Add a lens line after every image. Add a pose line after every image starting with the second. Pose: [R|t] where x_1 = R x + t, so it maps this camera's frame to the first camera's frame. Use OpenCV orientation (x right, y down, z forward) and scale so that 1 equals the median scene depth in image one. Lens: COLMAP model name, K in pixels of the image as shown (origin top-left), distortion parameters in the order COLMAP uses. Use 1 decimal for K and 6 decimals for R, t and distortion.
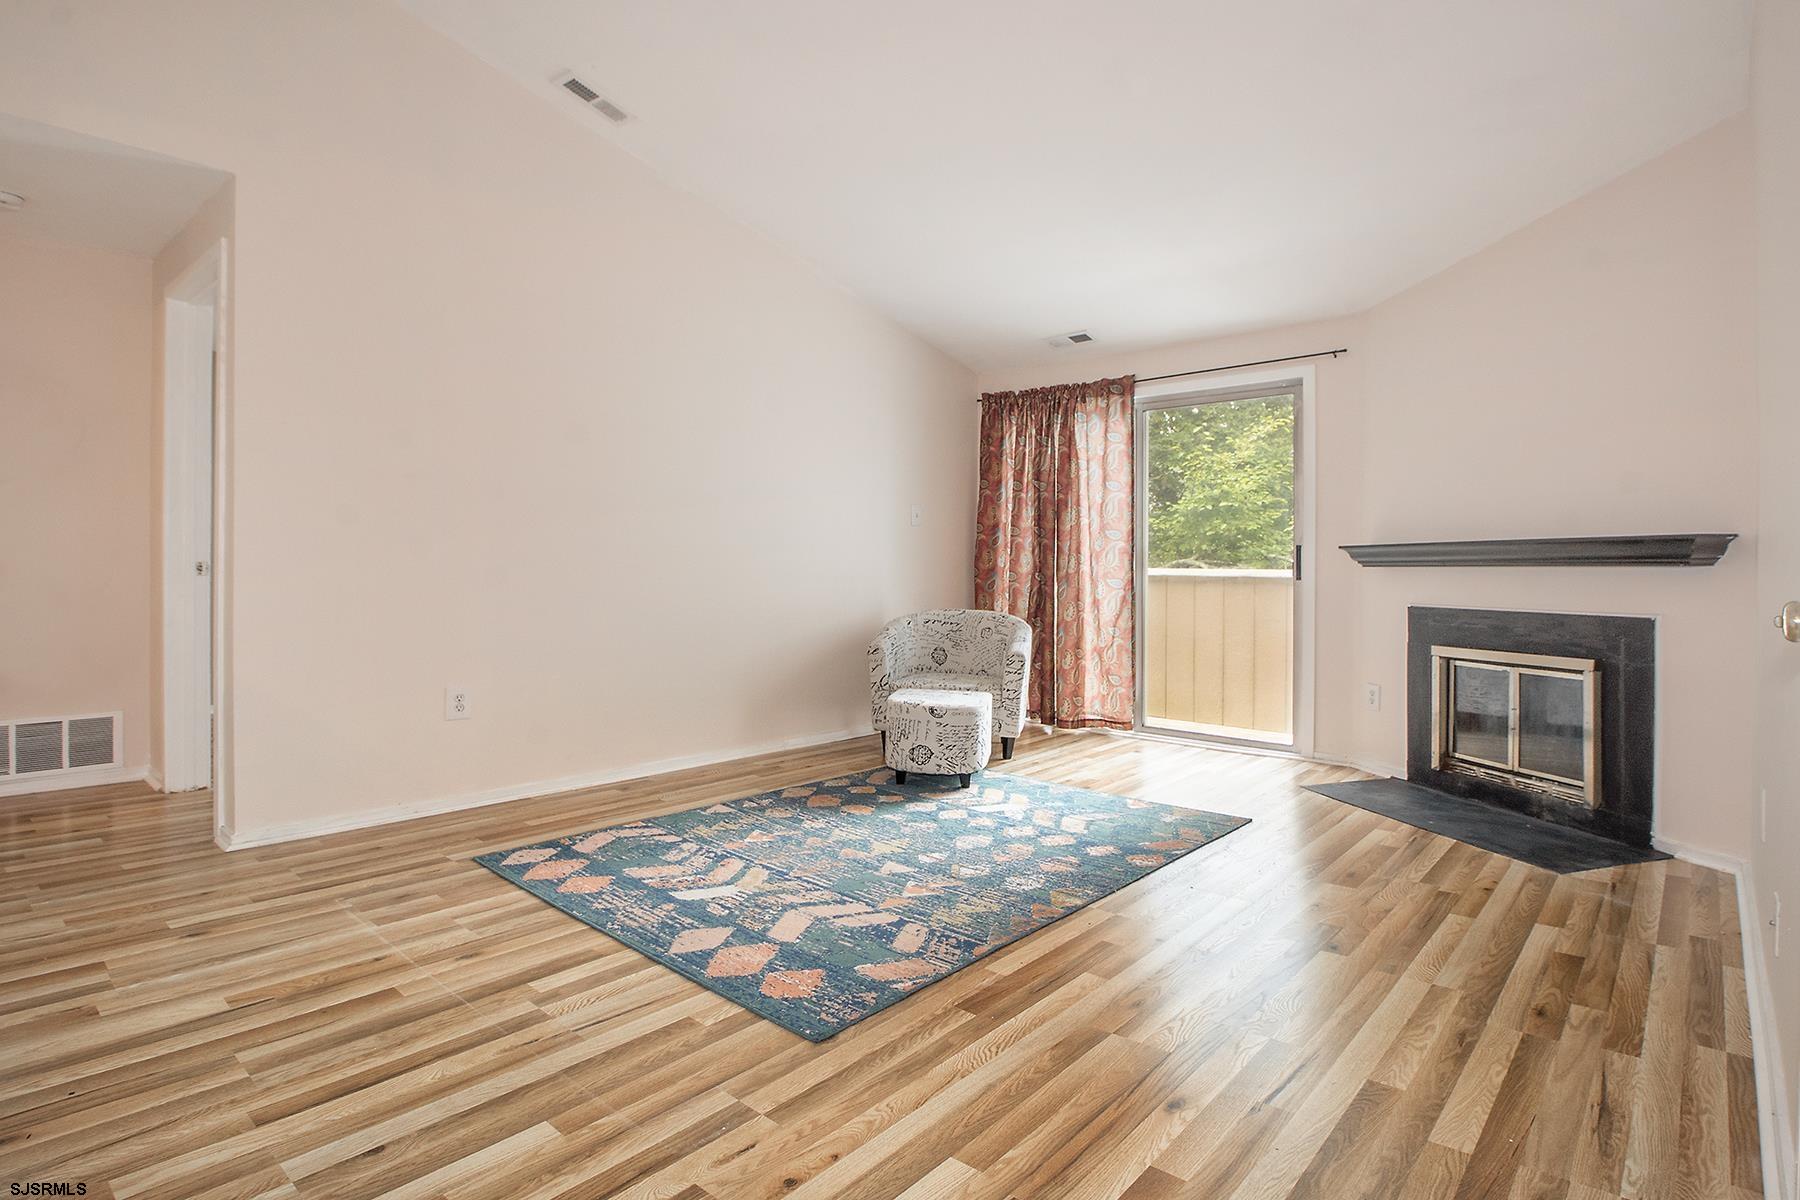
lens RADIAL K [[907.5, 0, 914.9], [0, 907.5, 598.4], [0, 0, 1]] dist [0.002544, -0.005299]
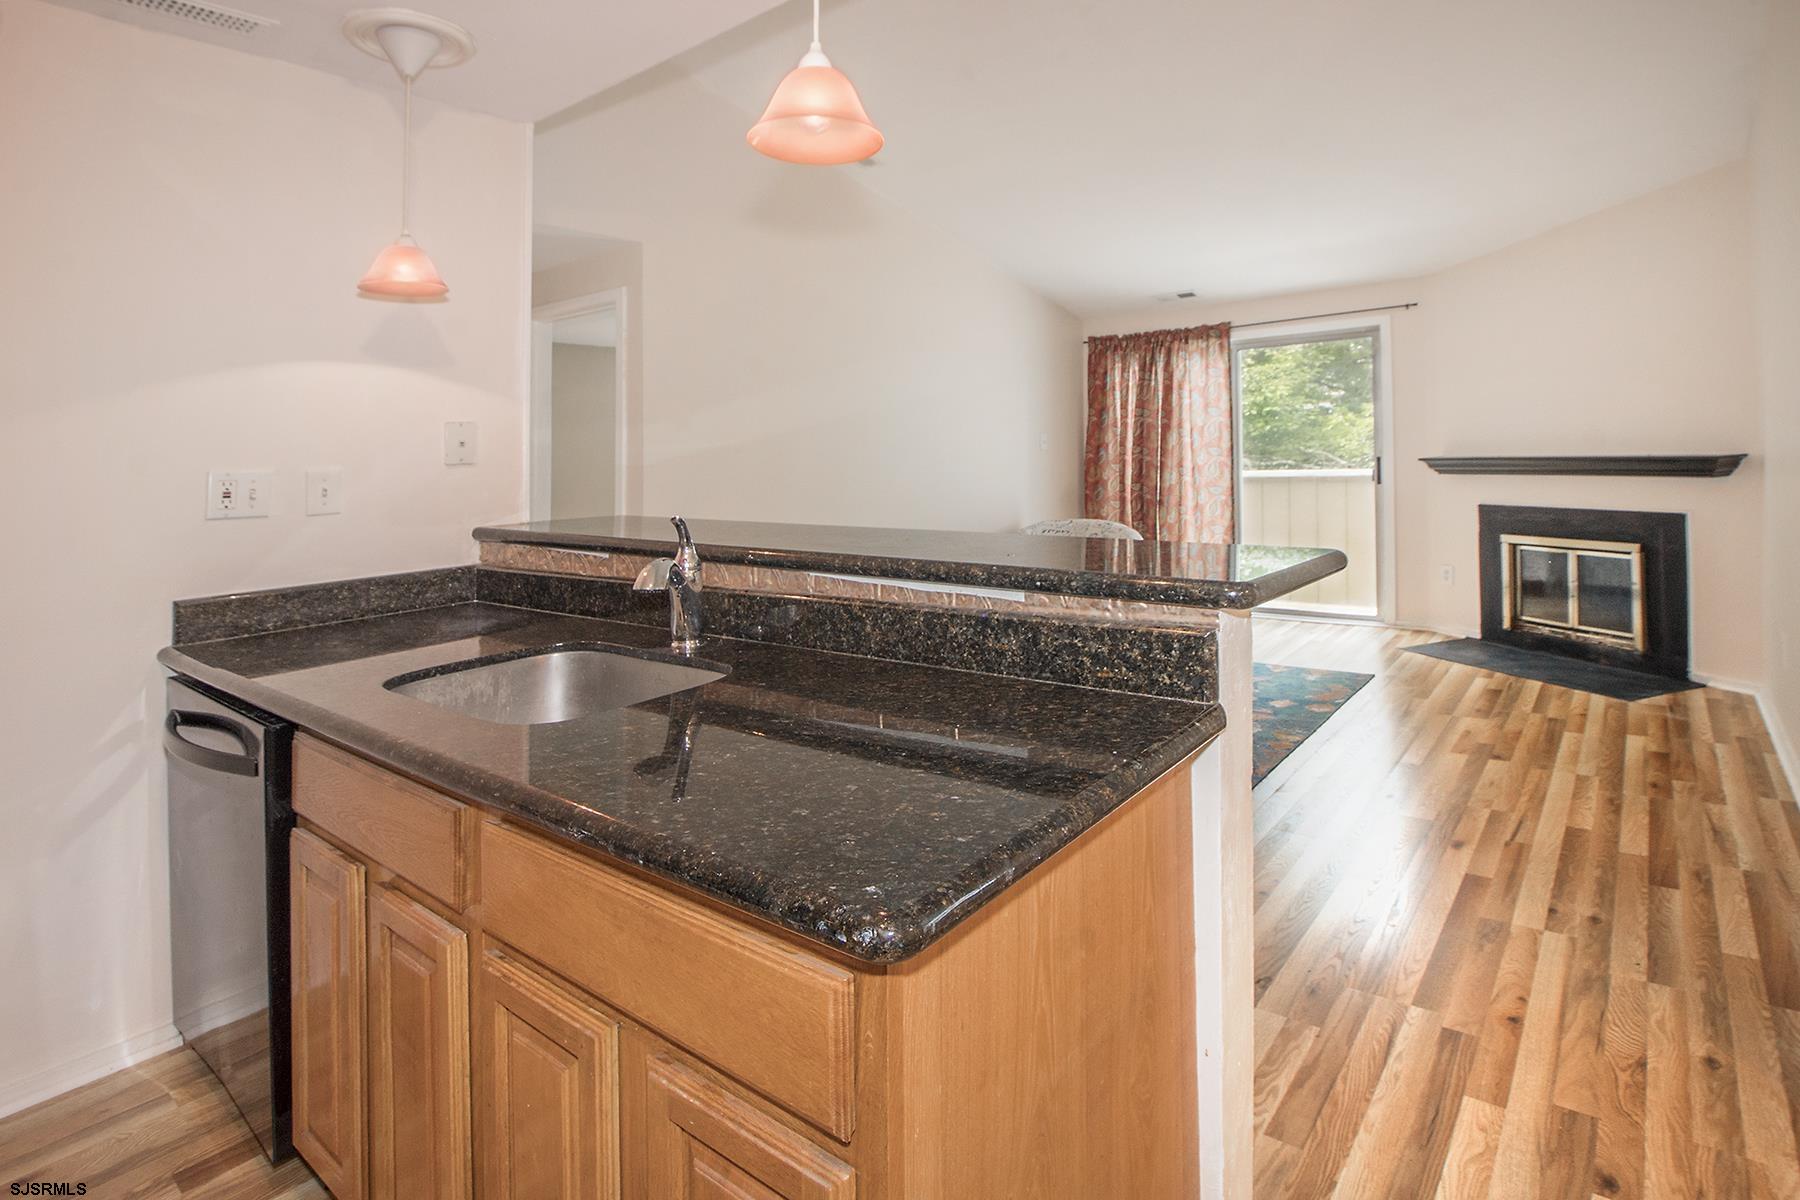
lens RADIAL K [[907.5, 0, 863.3], [0, 907.5, 485.3], [0, 0, 1]] dist [0.002544, -0.005299]
pose [[0.998691, -0.050502, 0.008071, -0.373301], [0.050461, 0.998713, 0.005152, -0.076298], [-0.008321, -0.004738, 0.999954, -0.308385]]
